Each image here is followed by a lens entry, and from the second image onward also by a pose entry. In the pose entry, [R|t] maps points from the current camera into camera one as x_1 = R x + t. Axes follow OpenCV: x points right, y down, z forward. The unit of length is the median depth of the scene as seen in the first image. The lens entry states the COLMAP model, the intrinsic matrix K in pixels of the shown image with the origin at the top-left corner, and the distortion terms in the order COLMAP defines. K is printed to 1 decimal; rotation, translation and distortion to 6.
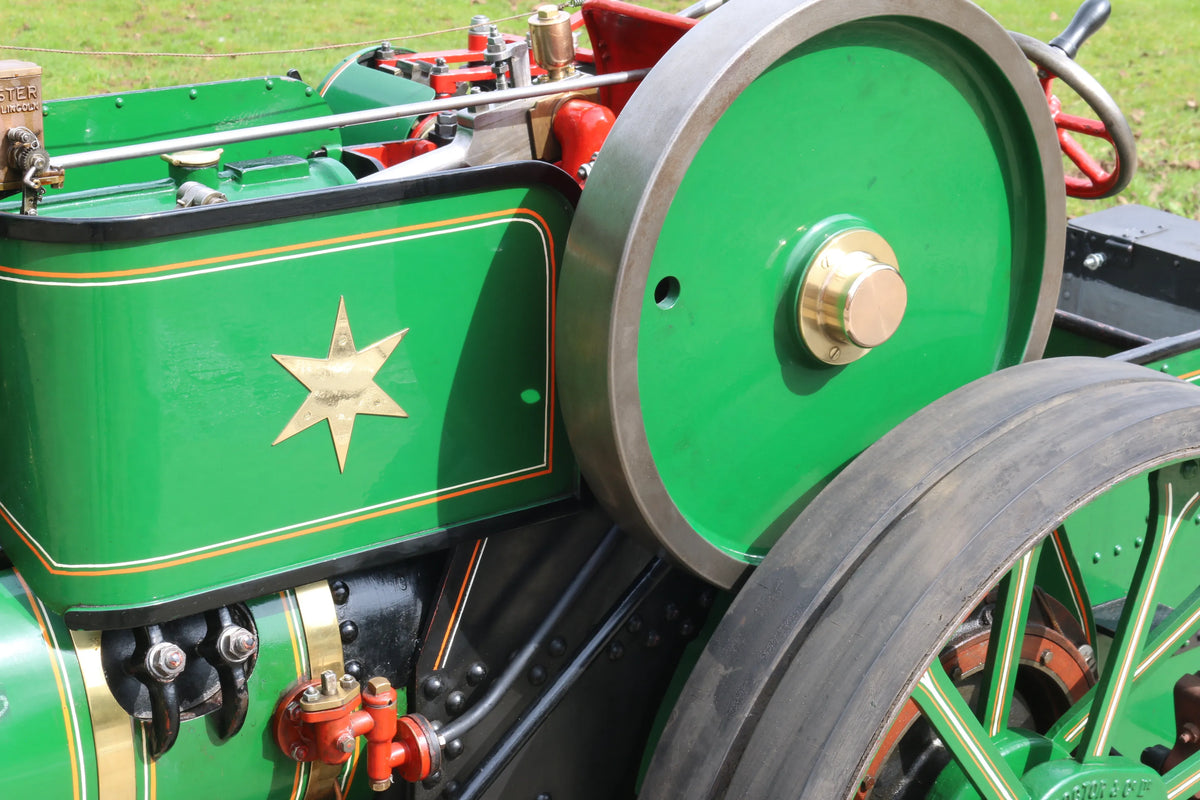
lens RADIAL K [[2359.4, 0, 600.0], [0, 2359.4, 400.0], [0, 0, 1]] dist [-0.018798, -0.101346]
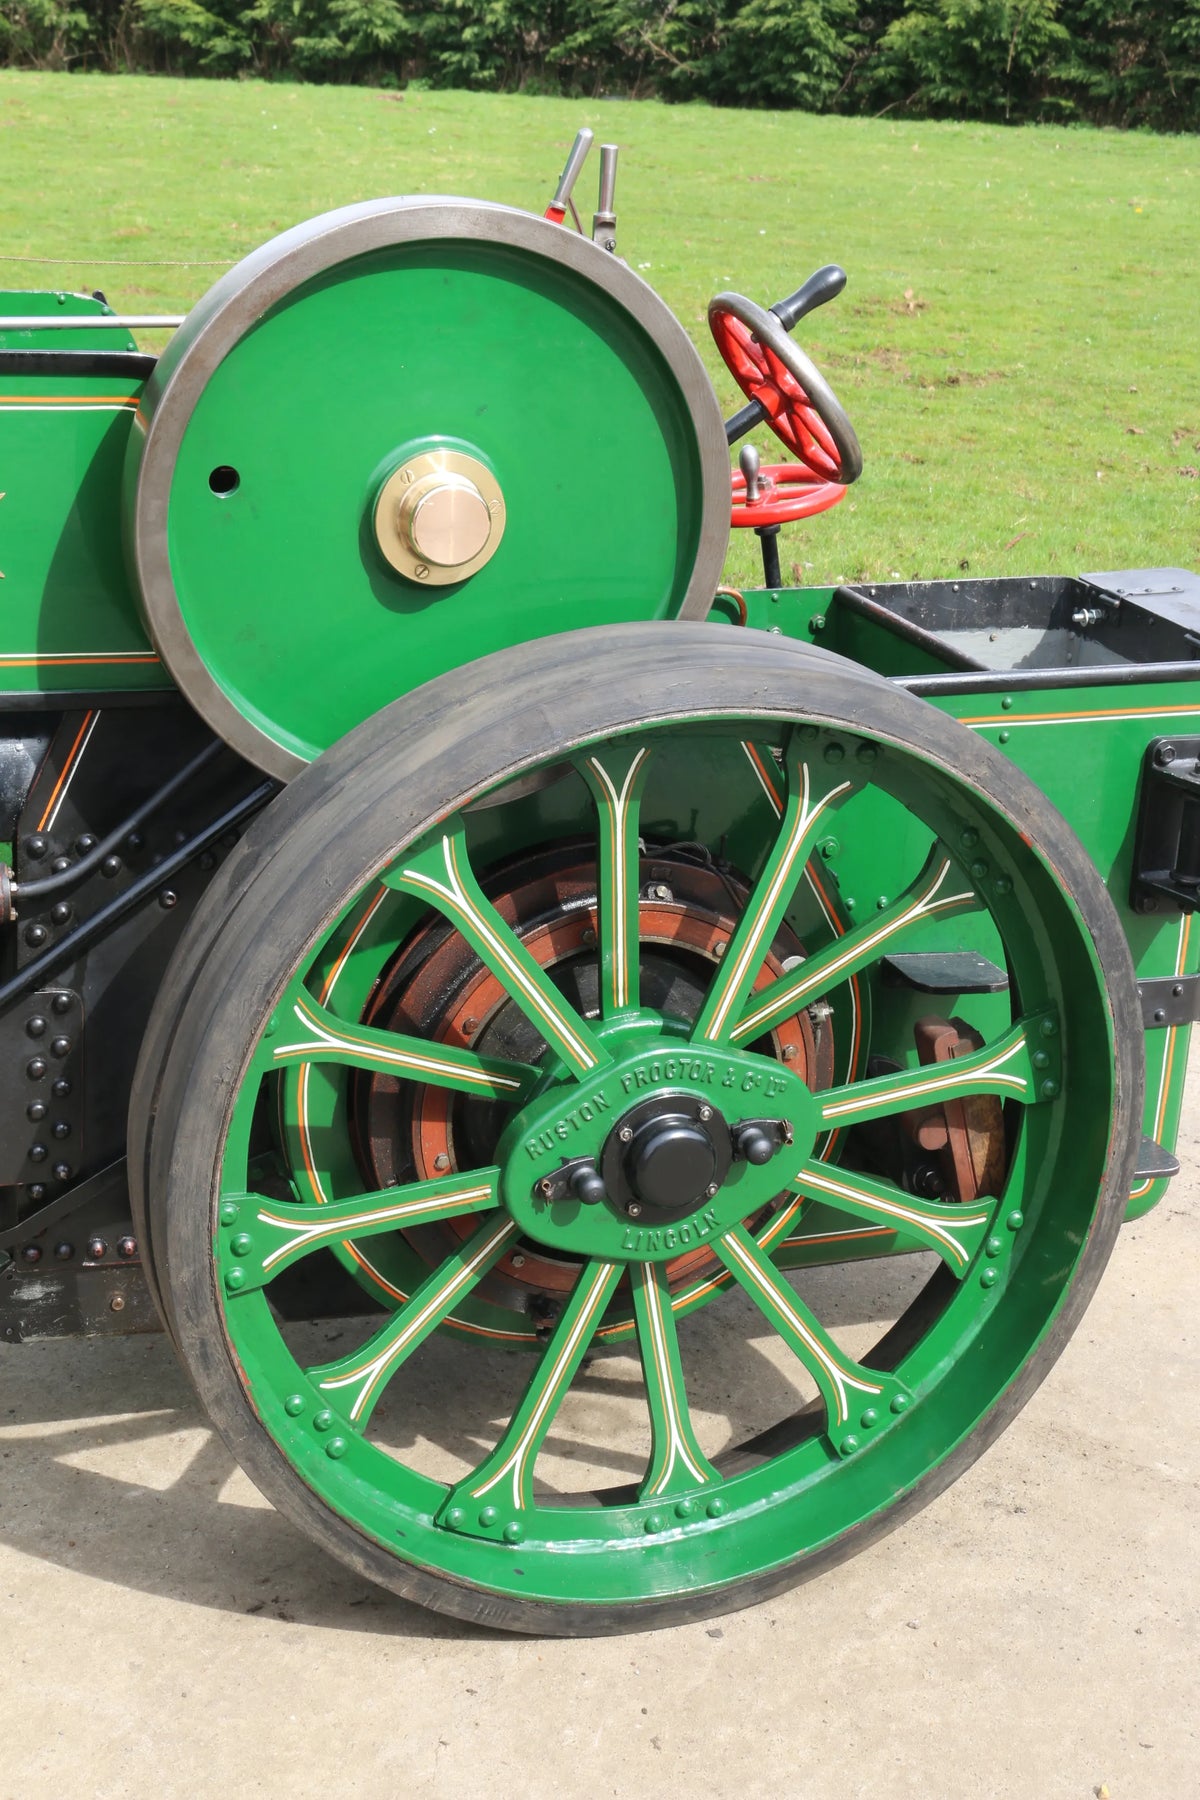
lens RADIAL K [[2999.1, 0, 559.7], [0, 2999.1, 900.4], [0, 0, 1]] dist [-0.006975, 0.001305]
pose [[0.939091, 0.131314, -0.317592, 0.584783], [-0.139277, 0.990251, -0.002394, 0.115743], [0.314182, 0.046481, 0.948224, -0.209986]]
